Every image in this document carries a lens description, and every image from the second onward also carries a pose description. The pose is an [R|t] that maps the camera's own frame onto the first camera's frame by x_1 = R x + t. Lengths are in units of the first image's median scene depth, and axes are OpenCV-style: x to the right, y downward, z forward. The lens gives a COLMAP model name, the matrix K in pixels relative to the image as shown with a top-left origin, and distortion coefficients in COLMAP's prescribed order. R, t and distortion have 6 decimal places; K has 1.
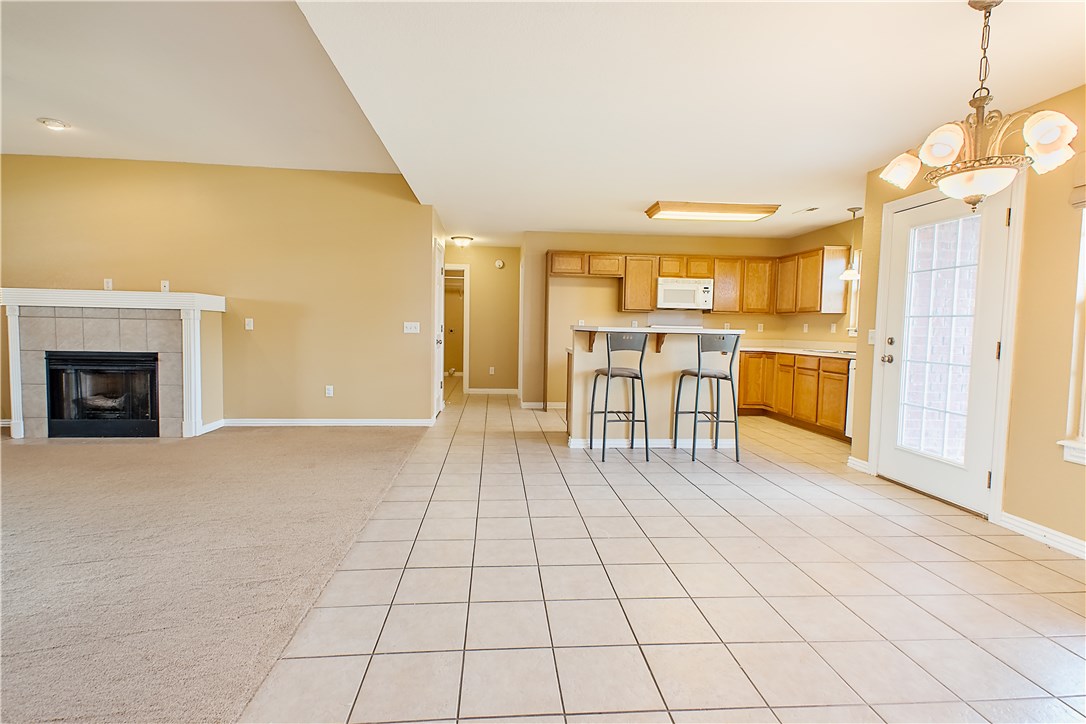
lens RADIAL K [[518.5, 0, 539.2], [0, 518.5, 358.7], [0, 0, 1]] dist [0.021628, -0.001028]
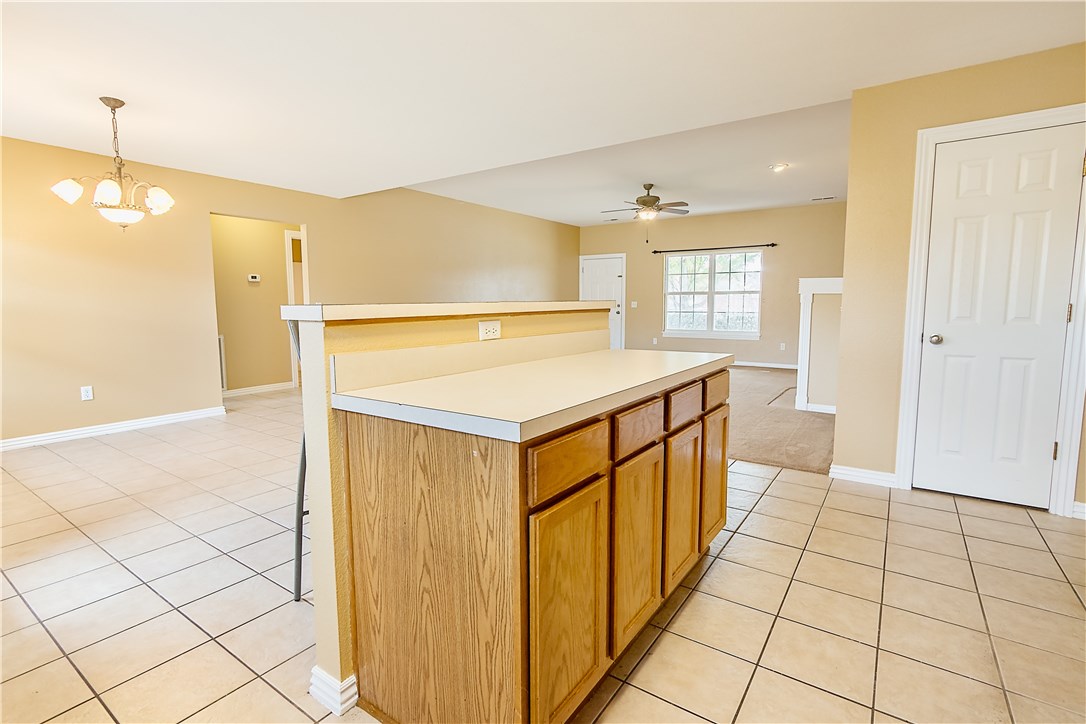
lens RADIAL K [[518.5, 0, 539.2], [0, 518.5, 358.7], [0, 0, 1]] dist [0.021628, -0.001028]
pose [[-0.639477, 0.064415, -0.766107, 0.479160], [-0.059572, 0.989336, 0.132909, -0.064717], [0.766499, 0.130631, -0.628820, 1.156990]]
